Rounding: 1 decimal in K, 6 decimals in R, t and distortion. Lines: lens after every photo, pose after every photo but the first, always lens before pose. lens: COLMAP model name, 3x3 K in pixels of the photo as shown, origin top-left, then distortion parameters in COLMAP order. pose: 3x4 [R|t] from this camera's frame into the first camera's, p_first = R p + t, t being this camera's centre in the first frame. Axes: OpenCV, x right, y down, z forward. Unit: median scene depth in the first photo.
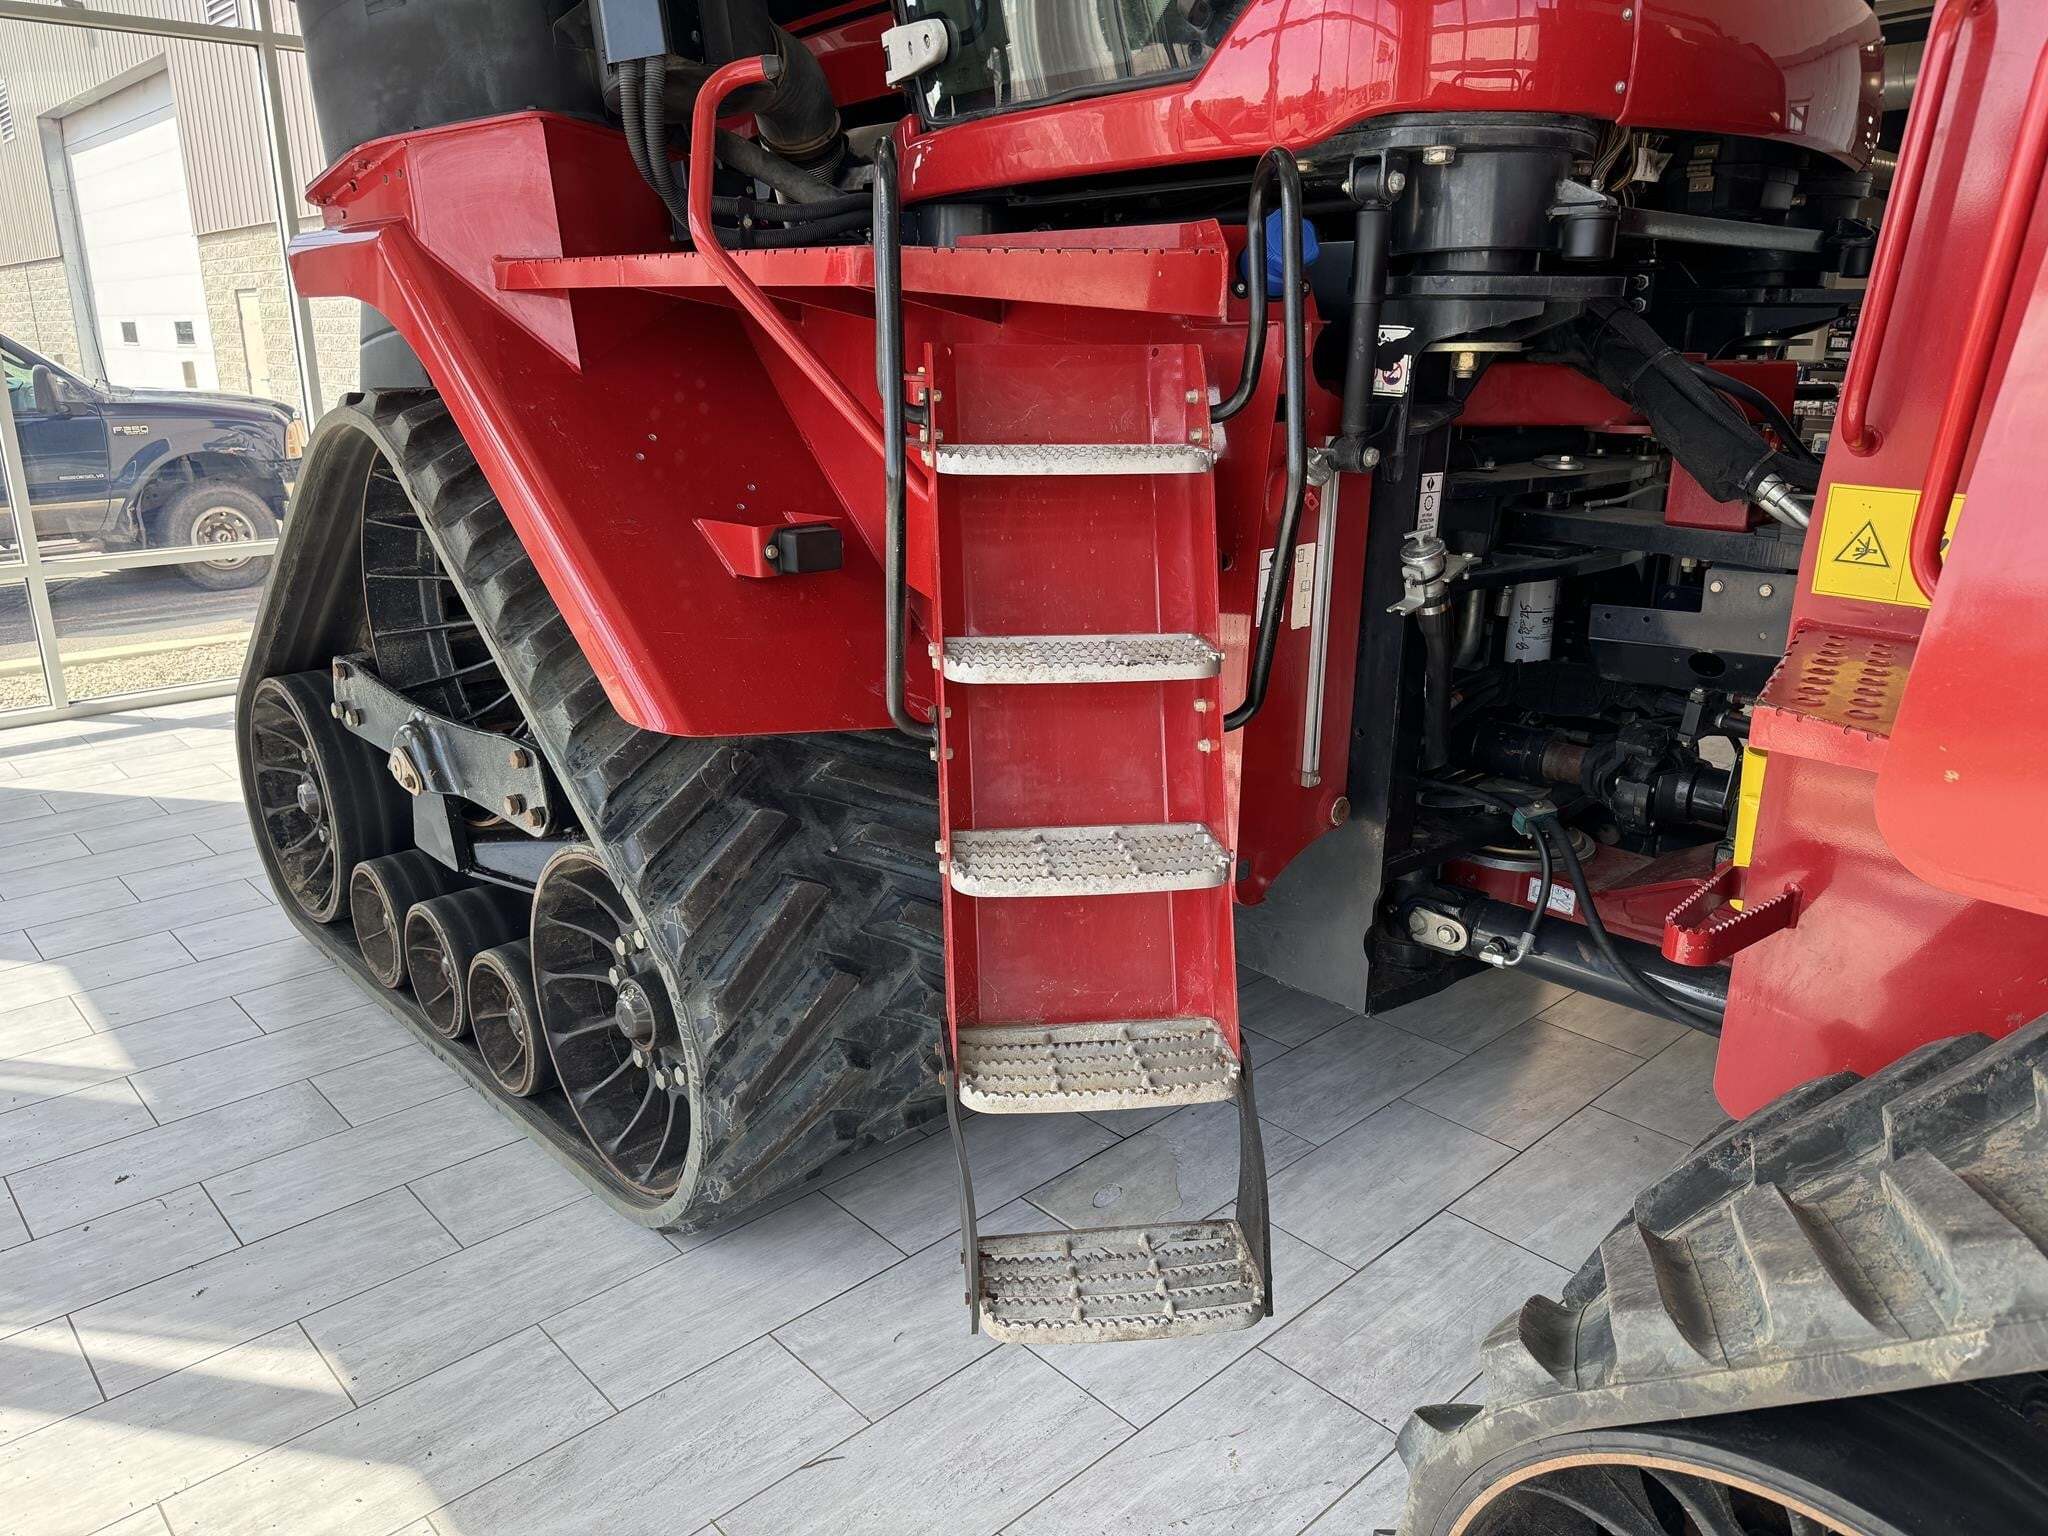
lens RADIAL K [[1445.5, 0, 1025.6], [0, 1445.5, 777.8], [0, 0, 1]] dist [0.029861, -0.042119]
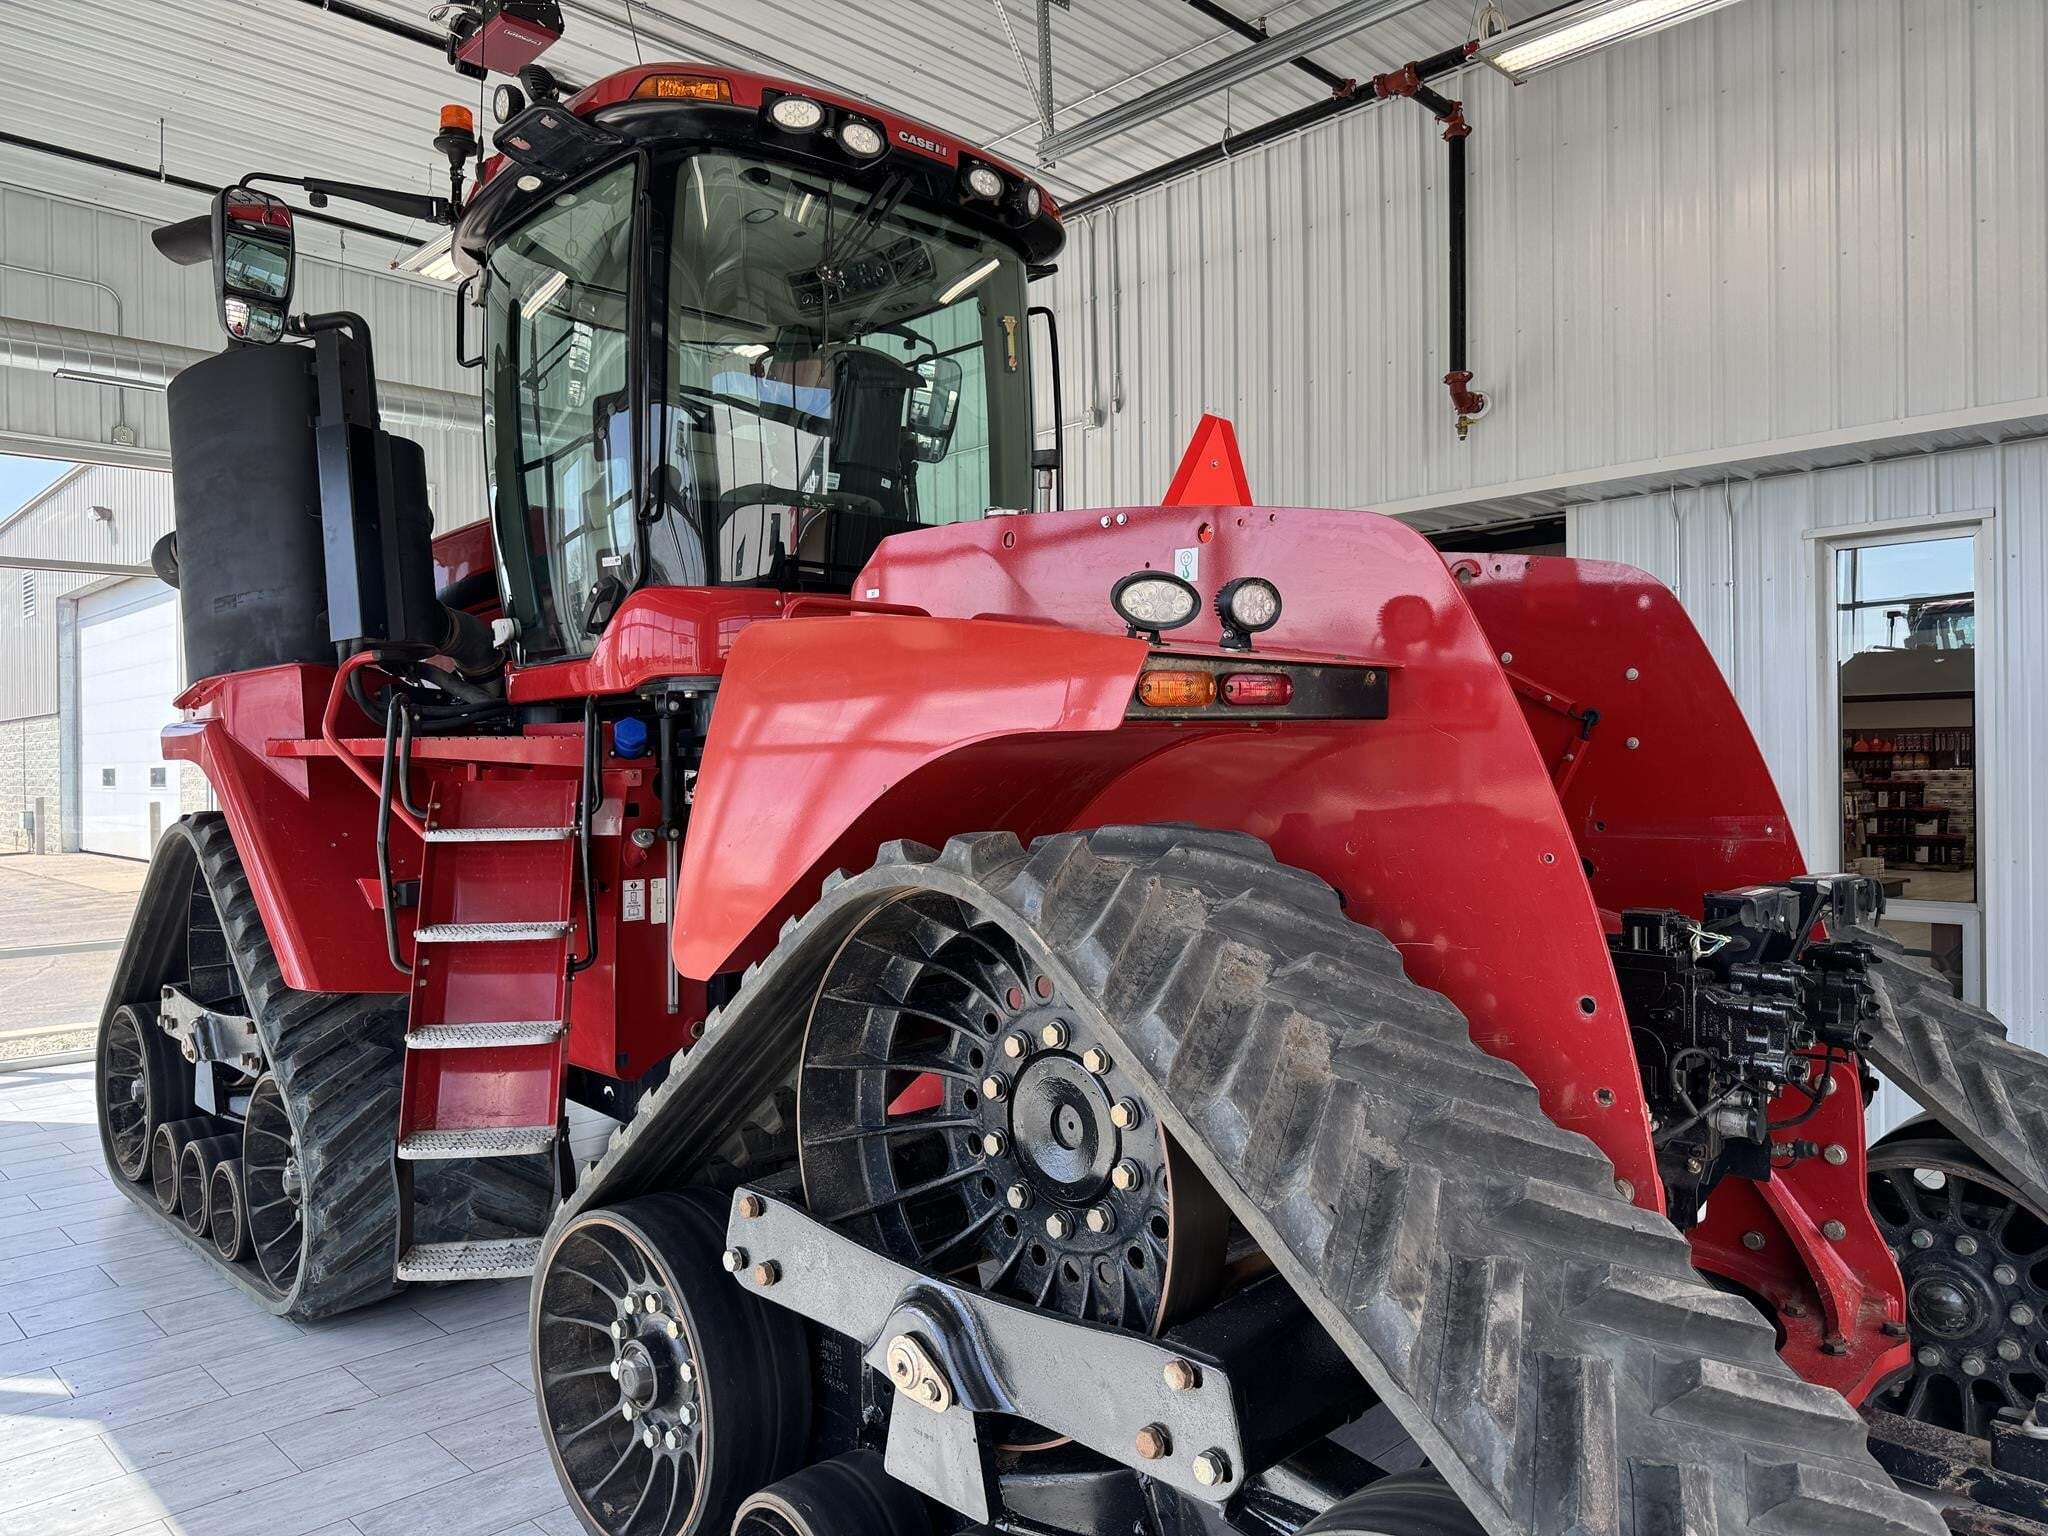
lens RADIAL K [[1445.5, 0, 1013.1], [0, 1445.5, 777.8], [0, 0, 1]] dist [0.029861, -0.042119]
pose [[0.999763, -0.011830, 0.018252, 0.536999], [0.016554, 0.958181, -0.285684, 0.219886], [-0.014109, 0.285919, 0.958150, -0.734166]]
